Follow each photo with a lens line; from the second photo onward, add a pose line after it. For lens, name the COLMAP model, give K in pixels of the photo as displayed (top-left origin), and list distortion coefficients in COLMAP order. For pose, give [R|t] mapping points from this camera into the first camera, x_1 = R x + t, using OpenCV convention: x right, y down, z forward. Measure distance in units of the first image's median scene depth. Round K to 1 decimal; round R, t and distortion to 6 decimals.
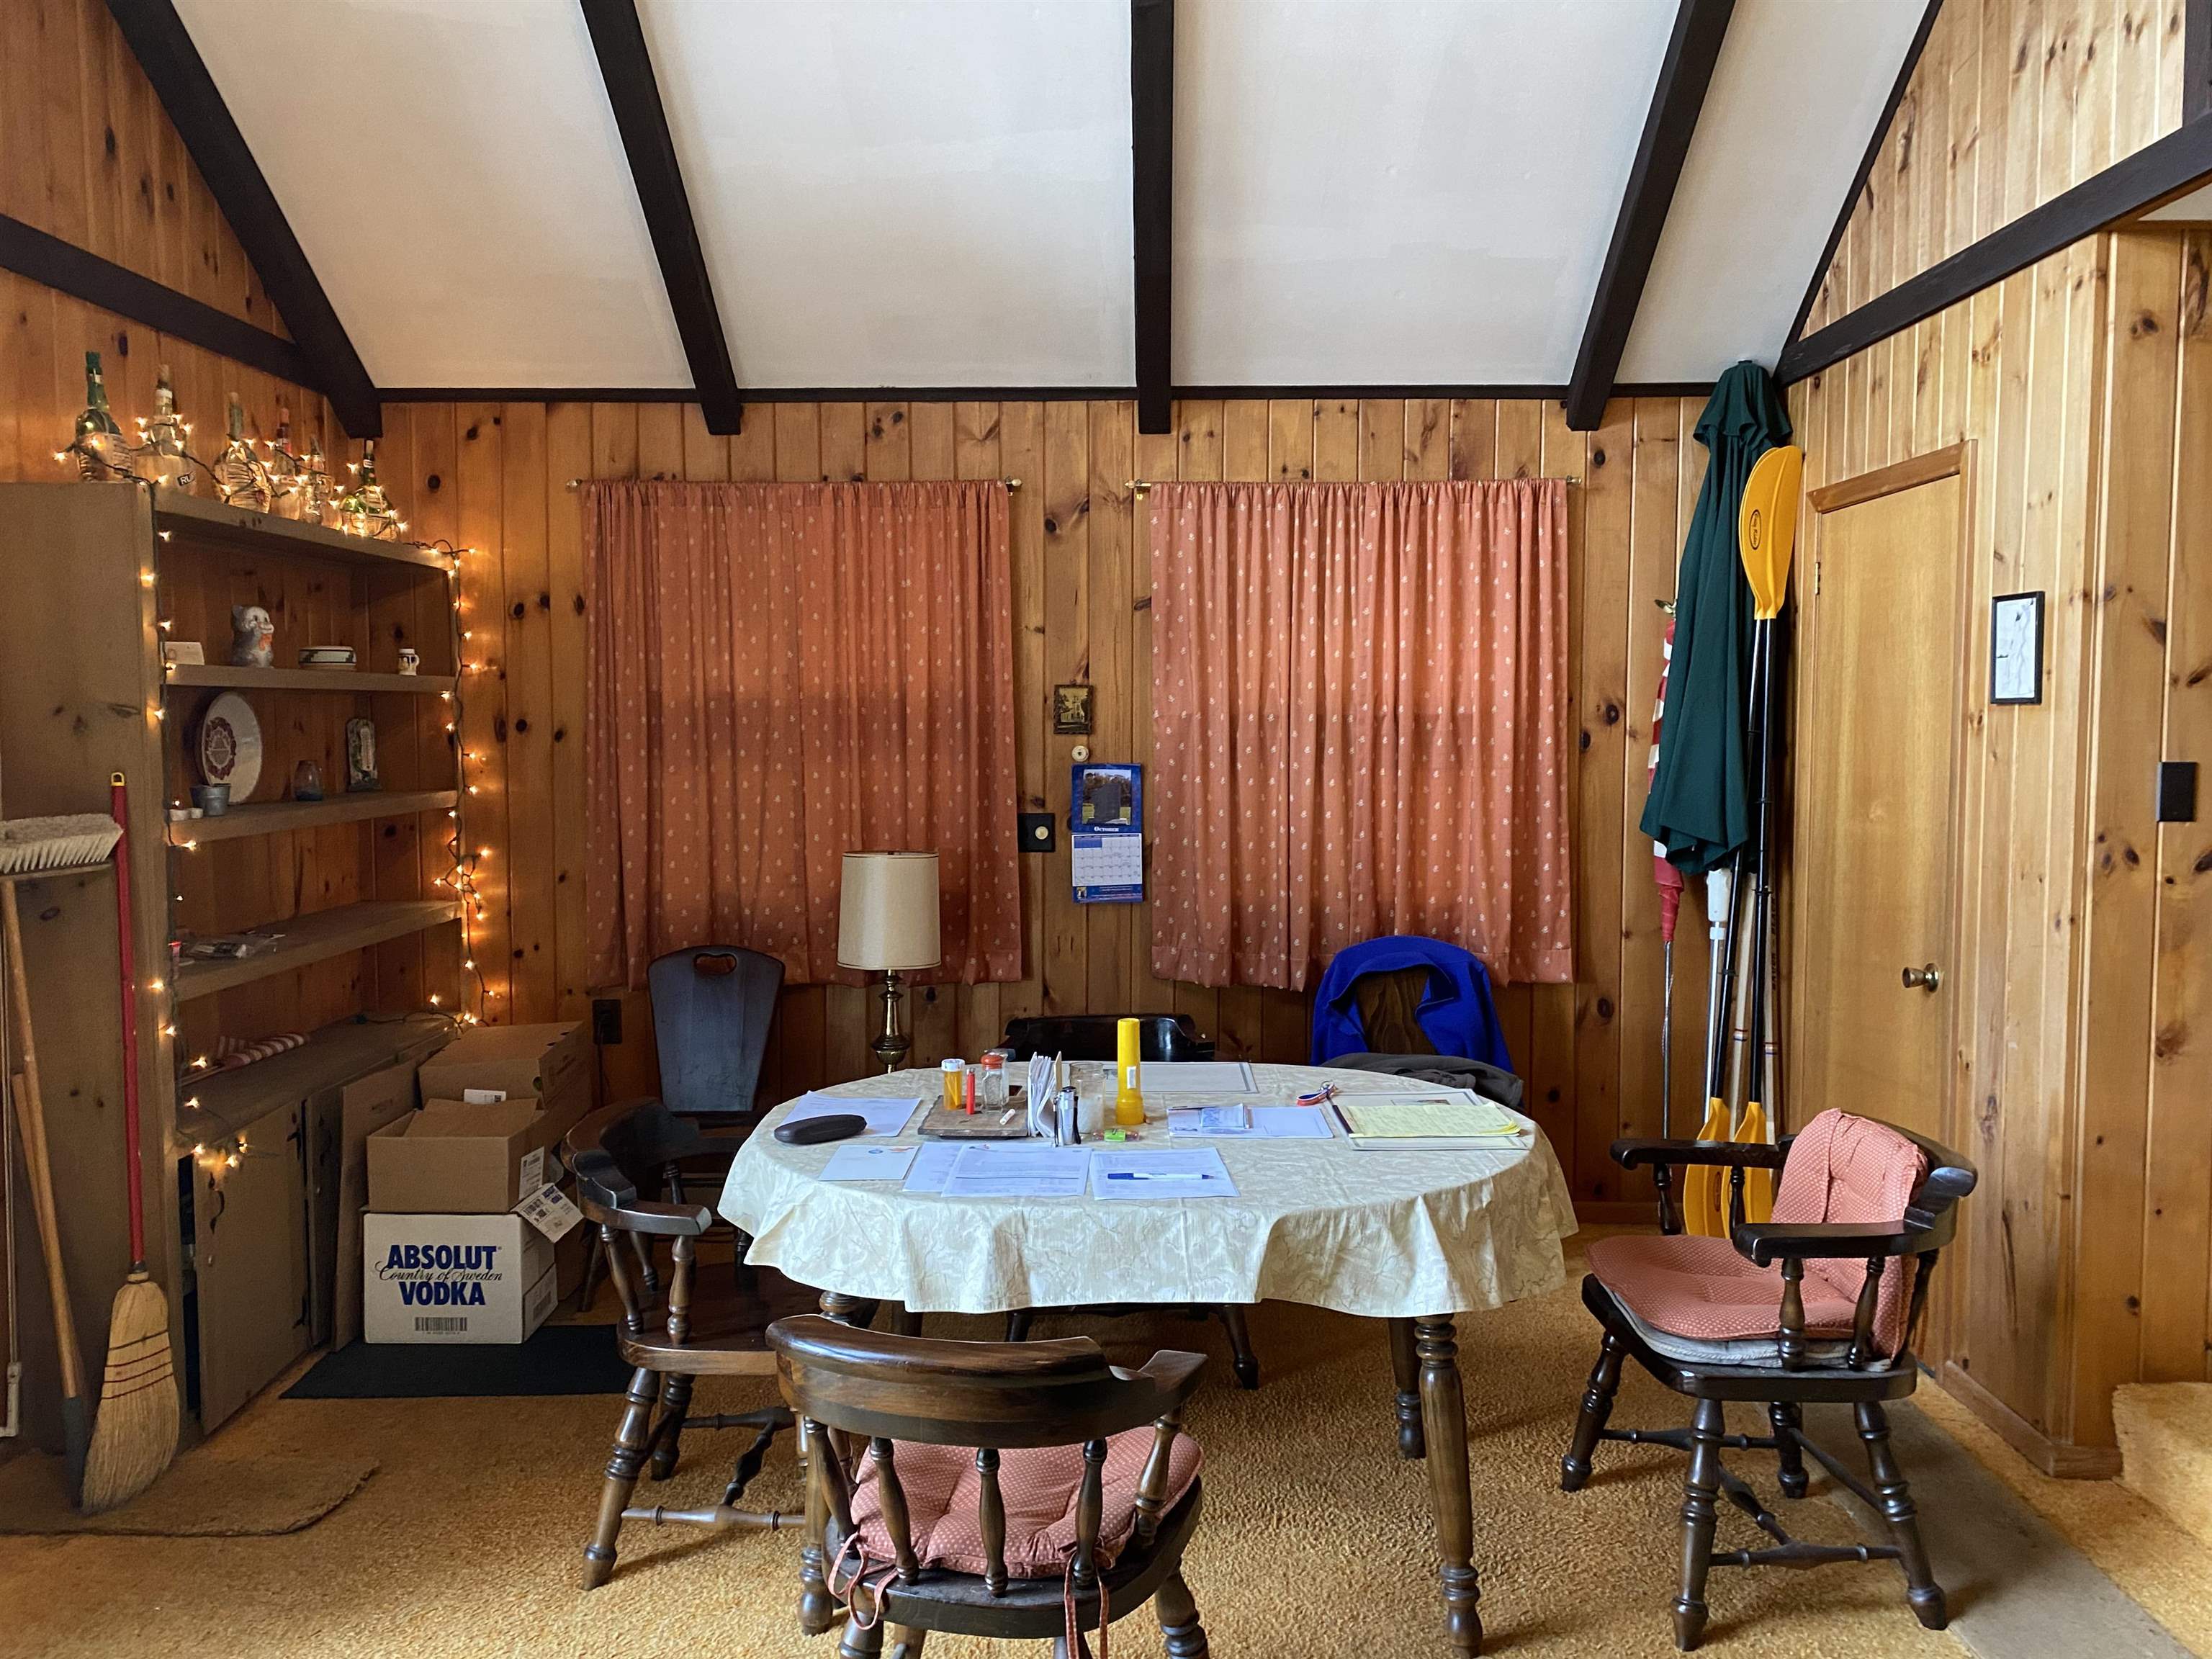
lens RADIAL K [[1685.4, 0, 1105.5], [0, 1685.4, 838.5], [0, 0, 1]] dist [0.052896, -0.060158]
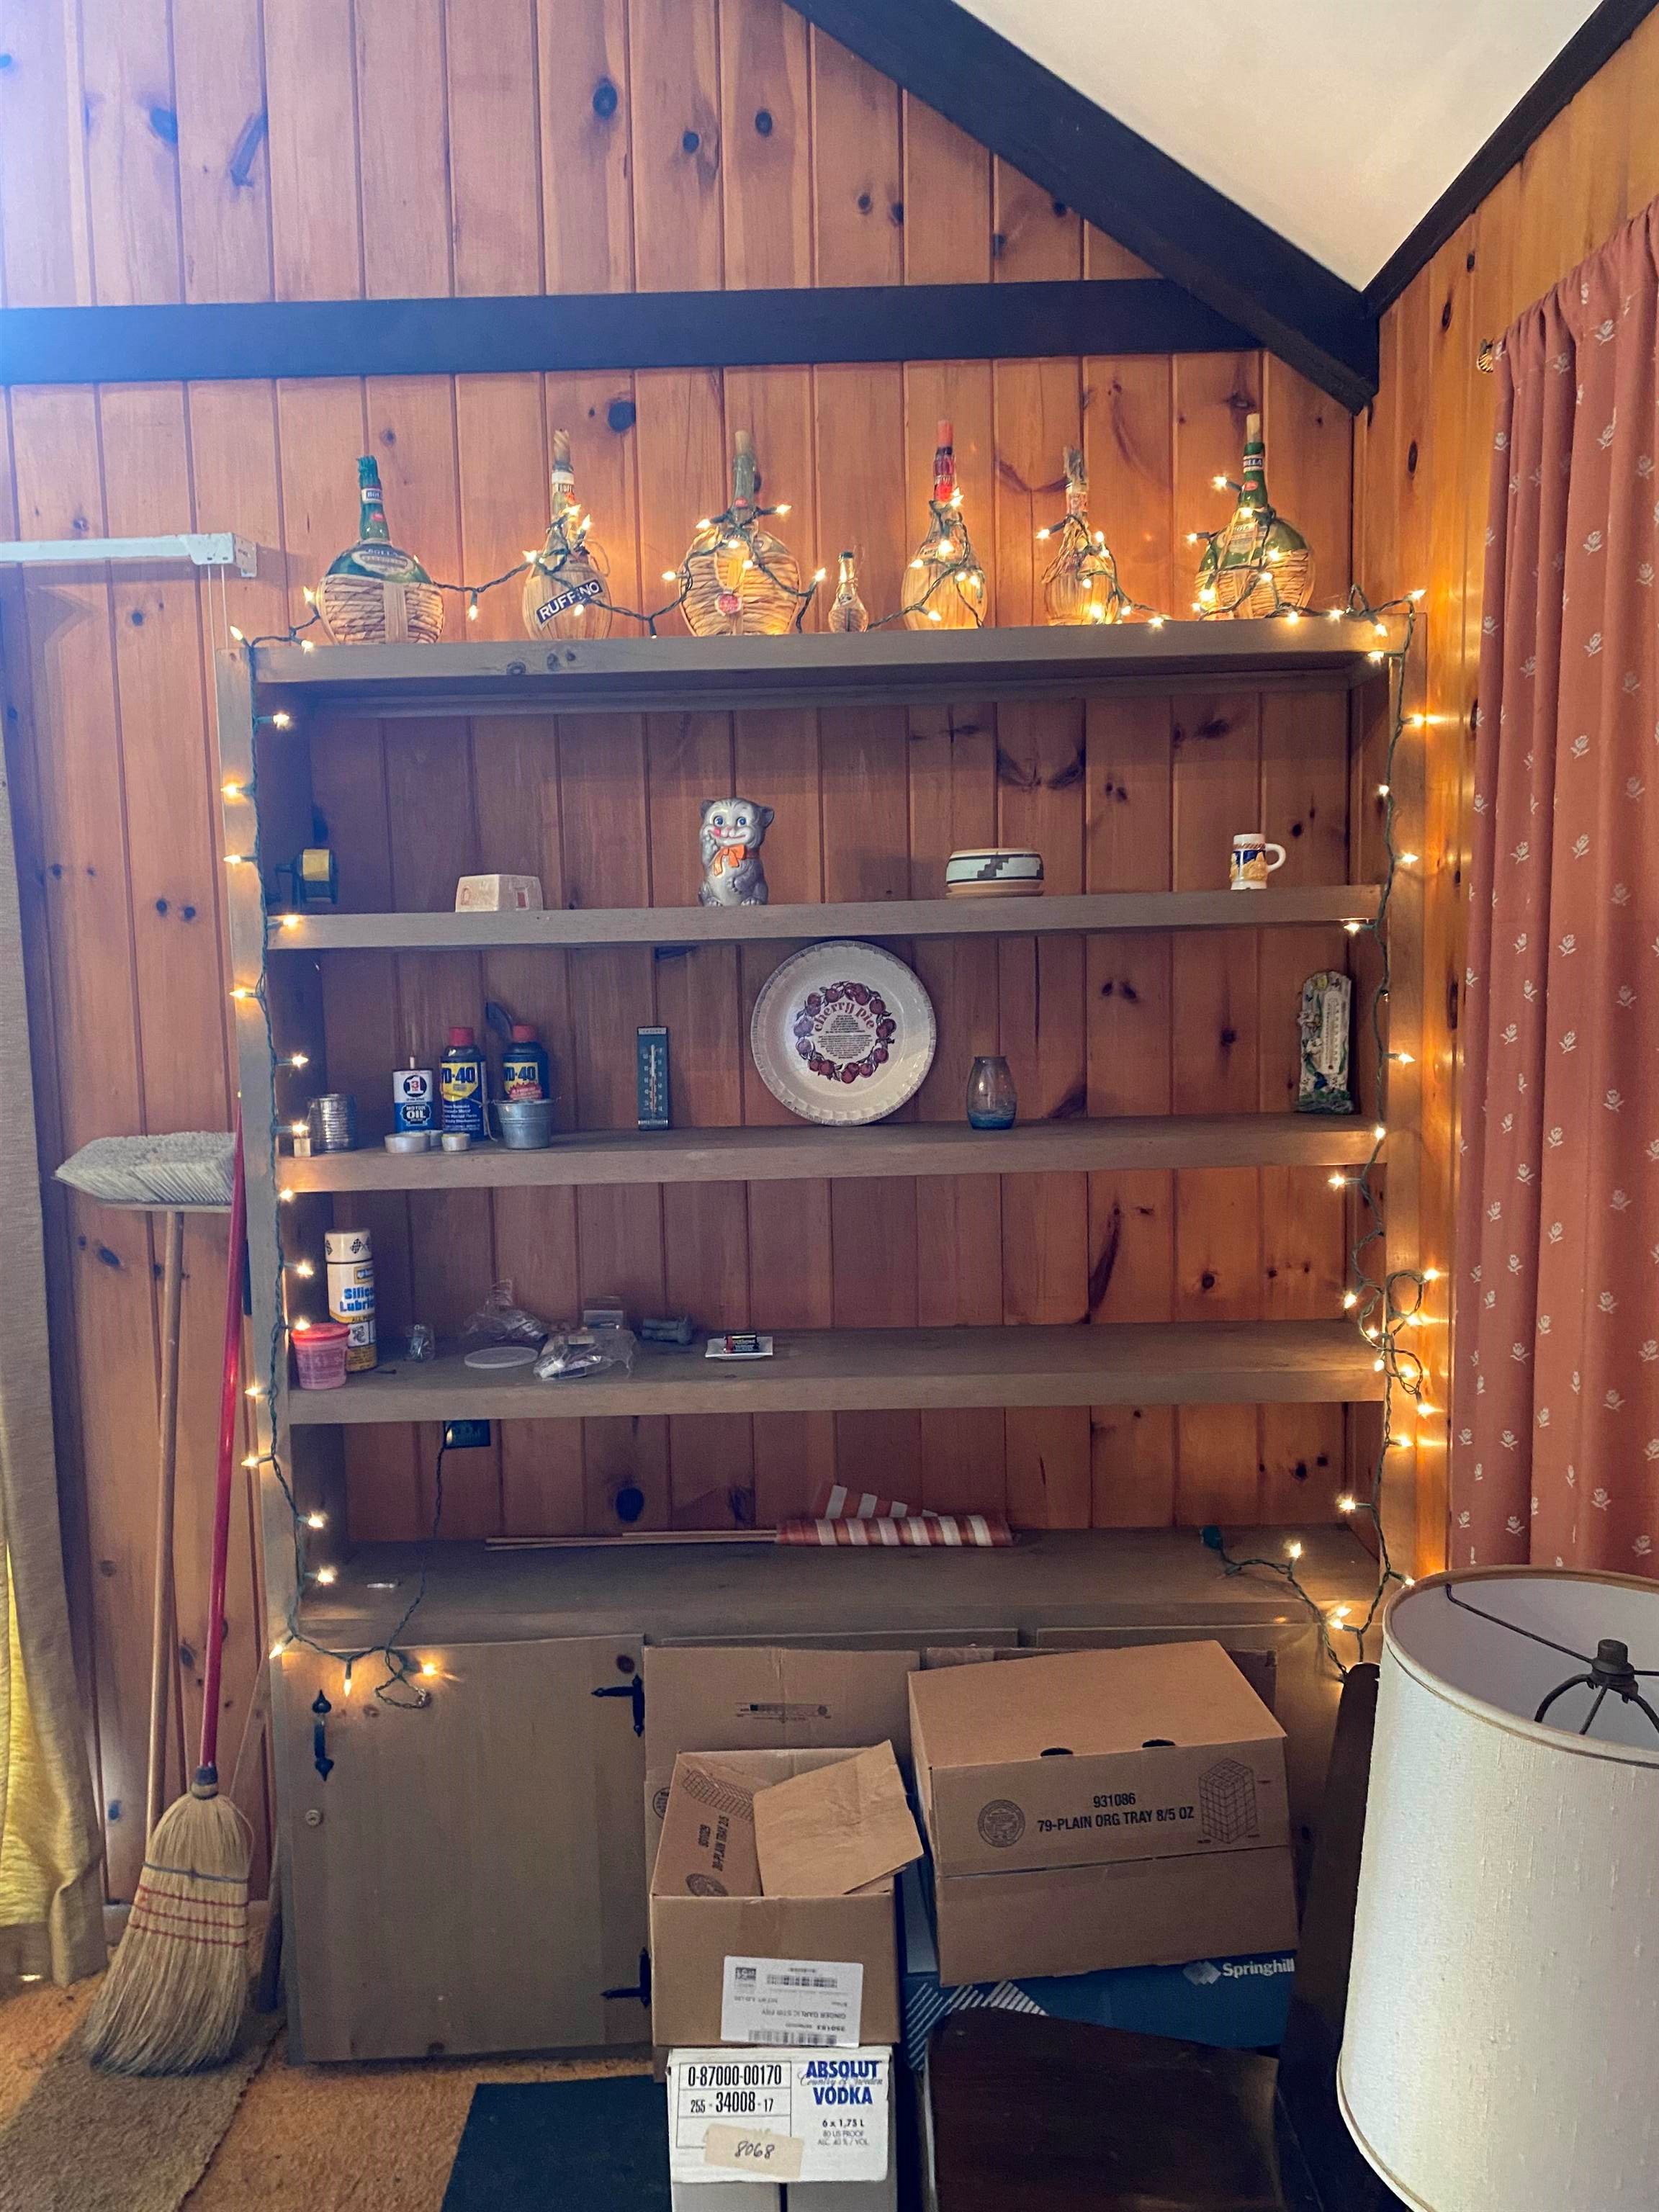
lens RADIAL K [[1685.4, 0, 786.6], [0, 1685.4, 1109.0], [0, 0, 1]] dist [0.052896, -0.060158]
pose [[0.011632, 0.097366, -0.995181, 0.087115], [-0.049748, 0.994072, 0.096676, -0.080201], [0.998694, 0.048383, 0.016407, 0.935123]]
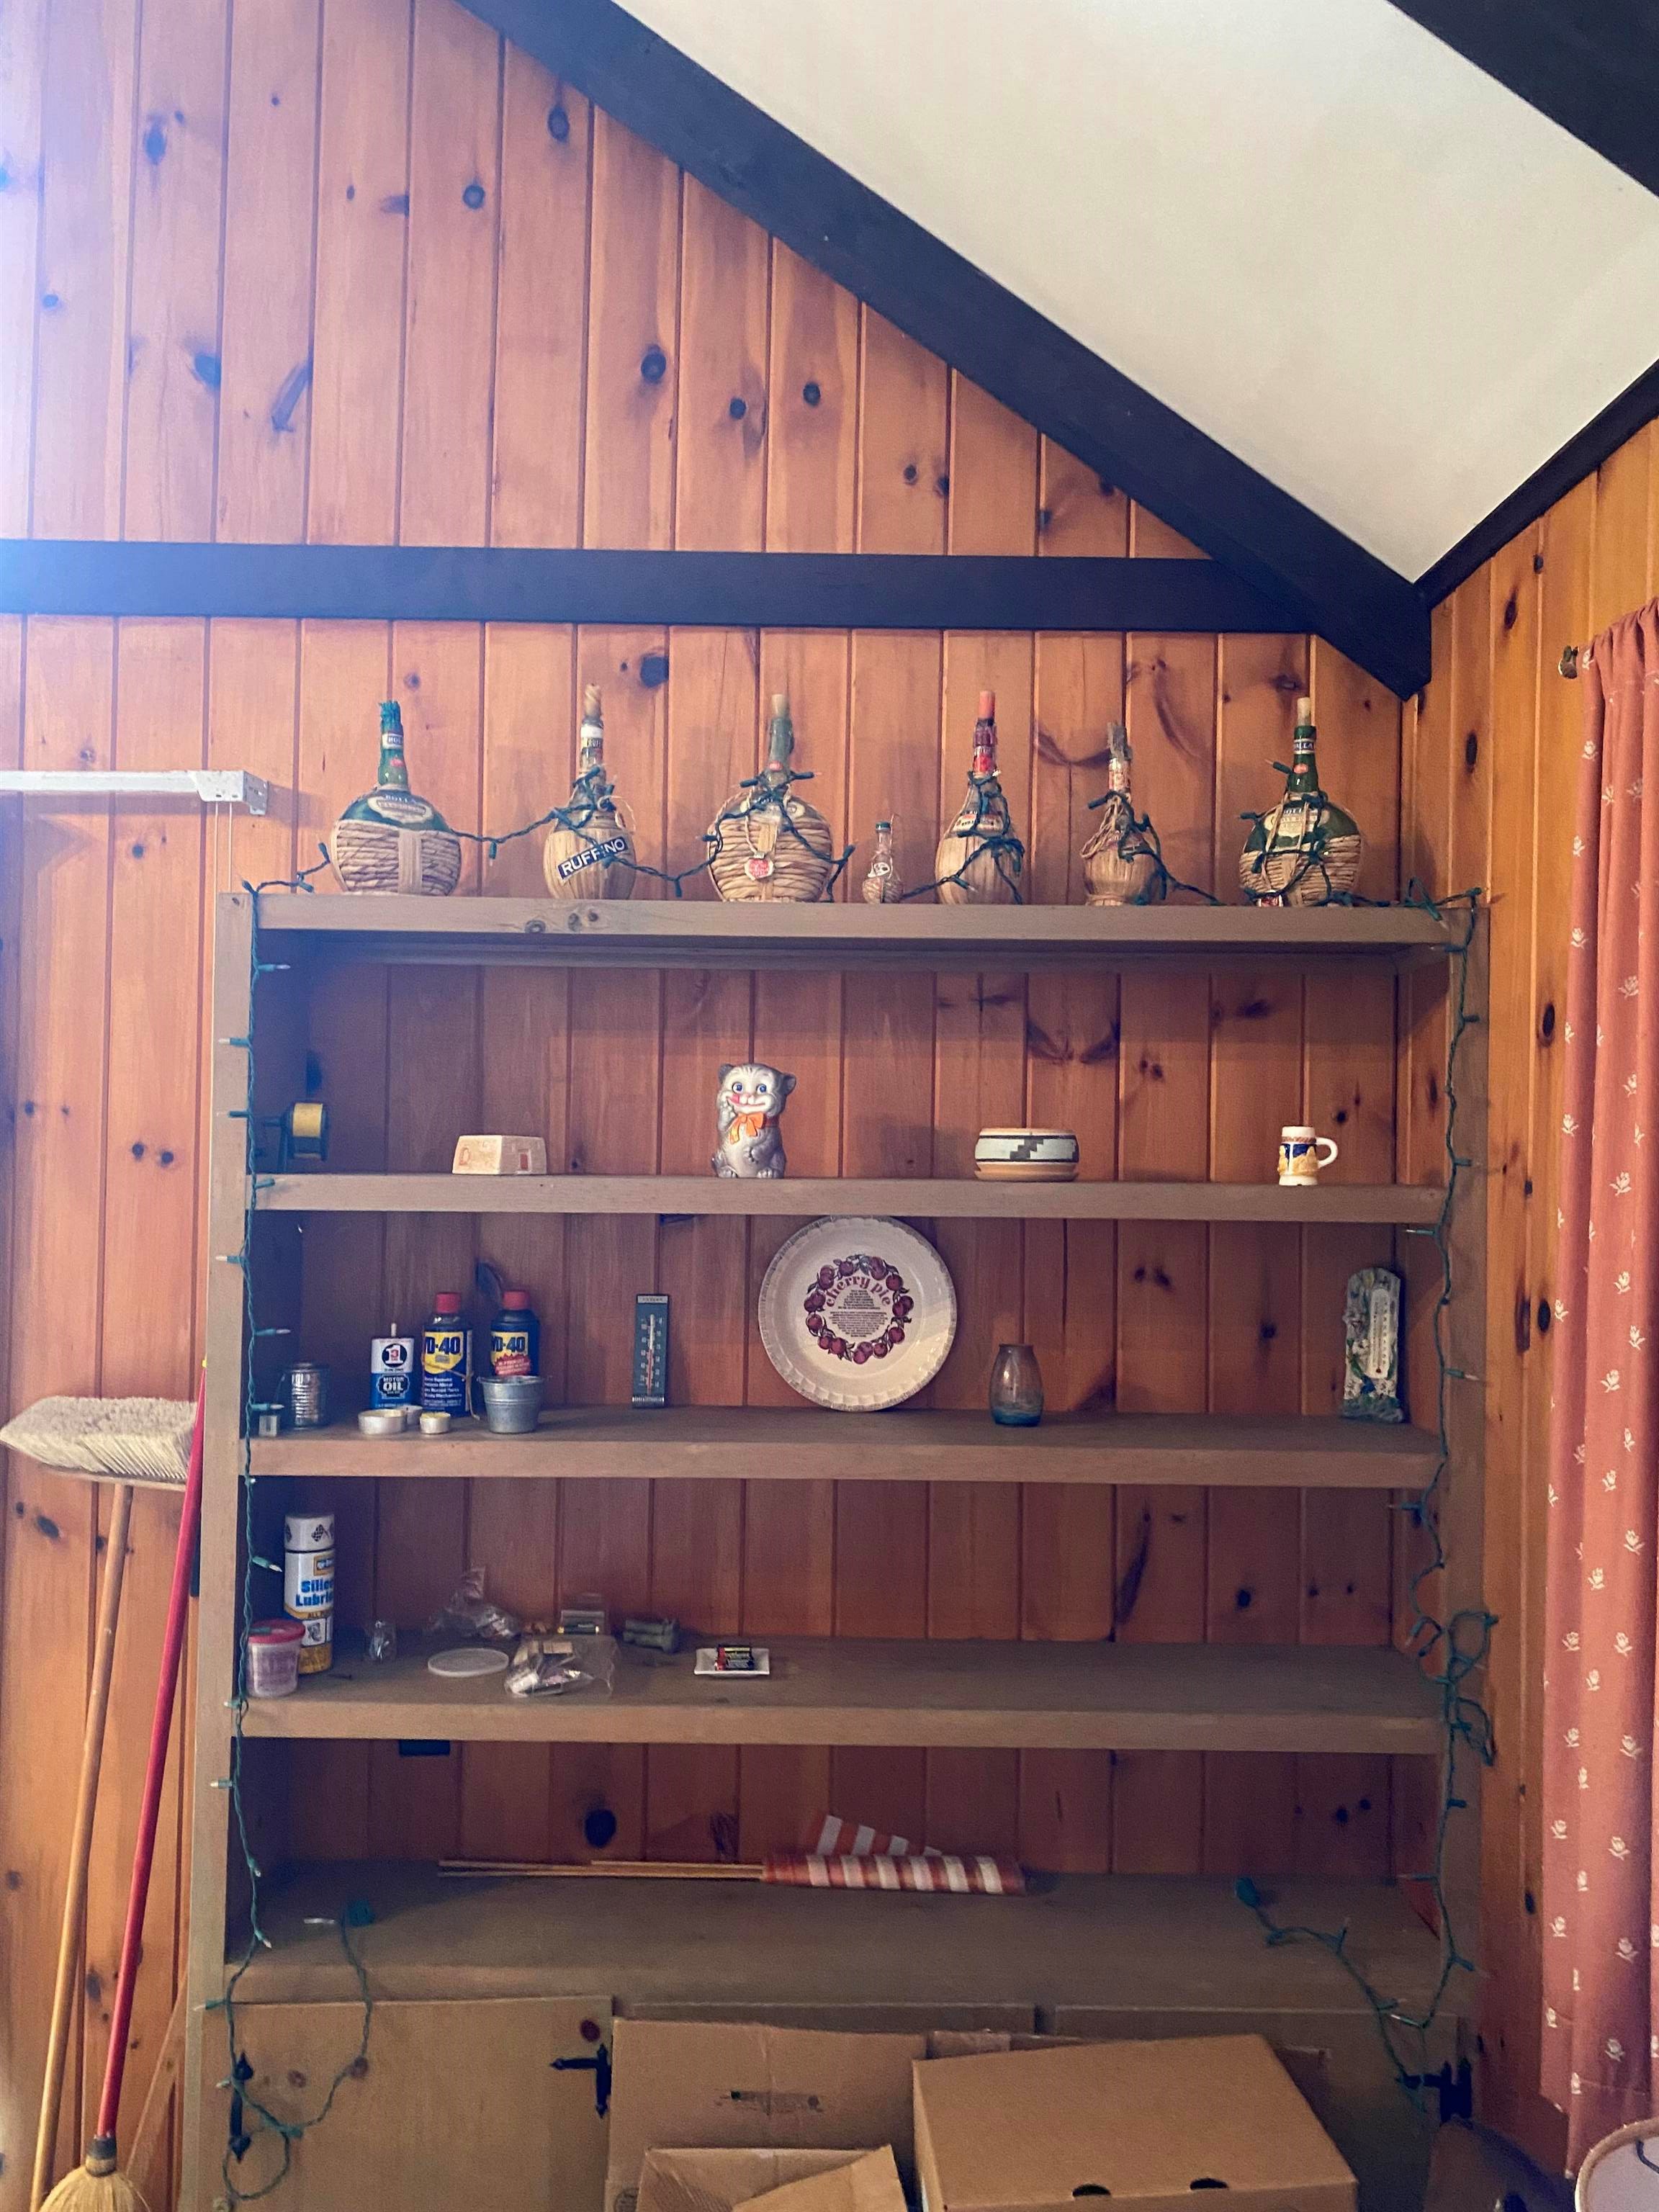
lens RADIAL K [[1685.4, 0, 768.4], [0, 1685.4, 1109.7], [0, 0, 1]] dist [0.052896, -0.060158]
pose [[0.018192, -0.017301, -0.999685, 0.049666], [-0.091270, 0.995647, -0.018892, -0.102722], [0.995660, 0.091585, 0.016534, 0.919624]]
